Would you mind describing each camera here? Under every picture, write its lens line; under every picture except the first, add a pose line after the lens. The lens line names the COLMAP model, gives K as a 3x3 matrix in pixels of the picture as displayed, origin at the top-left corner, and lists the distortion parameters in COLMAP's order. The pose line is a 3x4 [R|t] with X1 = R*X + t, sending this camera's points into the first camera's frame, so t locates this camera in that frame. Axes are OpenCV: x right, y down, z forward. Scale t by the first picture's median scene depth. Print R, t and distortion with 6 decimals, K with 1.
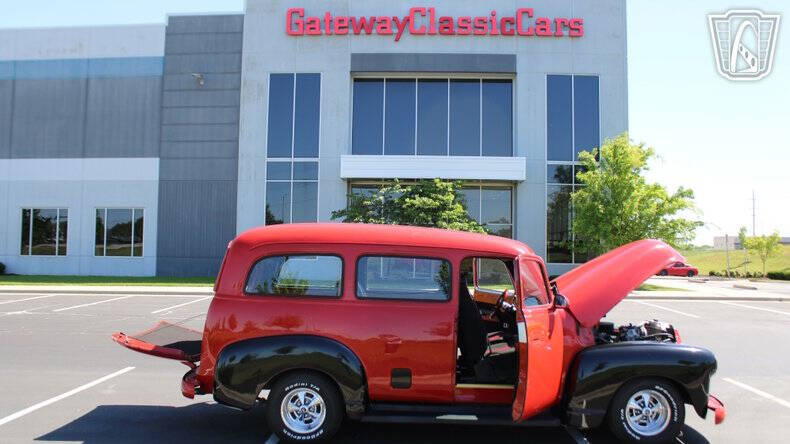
lens RADIAL K [[703.7, 0, 382.7], [0, 703.7, 211.0], [0, 0, 1]] dist [-0.073305, 0.059100]
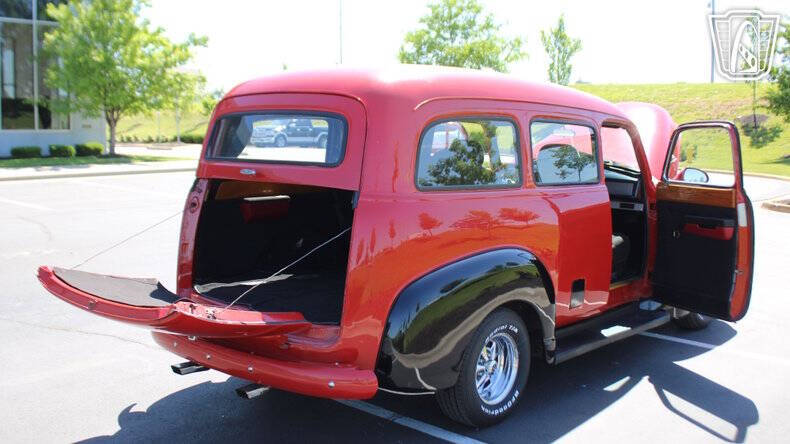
lens RADIAL K [[846.5, 0, 374.7], [0, 846.5, 218.4], [0, 0, 1]] dist [-0.017051, -0.004465]
pose [[0.664993, -0.094317, 0.740870, -0.159688], [-0.041450, 0.985804, 0.162704, 0.007504], [-0.745698, -0.138906, 0.651643, 0.132195]]
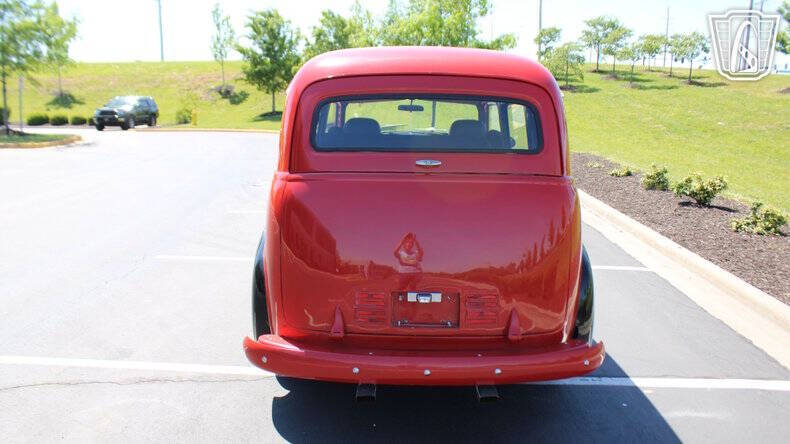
lens RADIAL K [[675.8, 0, 381.6], [0, 675.8, 223.0], [0, 0, 1]] dist [-0.149219, 0.126395]
pose [[0.002044, -0.204401, 0.978885, -0.167273], [-0.056888, 0.977278, 0.204185, 0.015394], [-0.998378, -0.056104, -0.009631, 0.249281]]
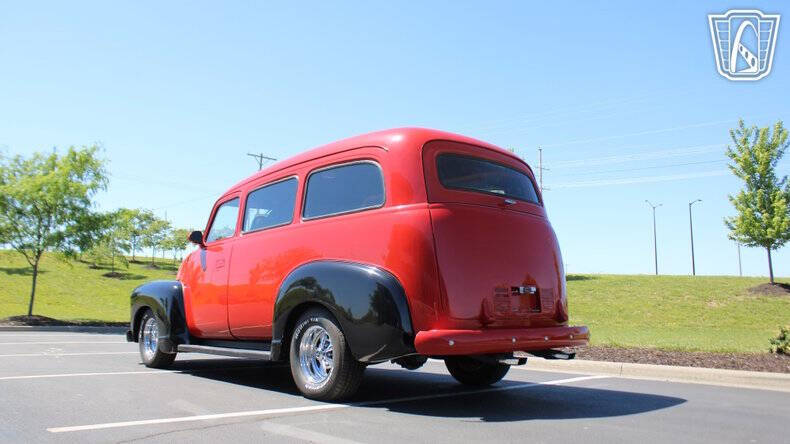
lens RADIAL K [[675.8, 0, 381.6], [0, 675.8, 223.0], [0, 0, 1]] dist [-0.149219, 0.126395]
pose [[-0.668289, 0.071858, 0.740423, -0.157061], [-0.046926, 0.989269, -0.138362, 0.052633], [-0.742420, -0.127210, -0.657746, 0.357318]]
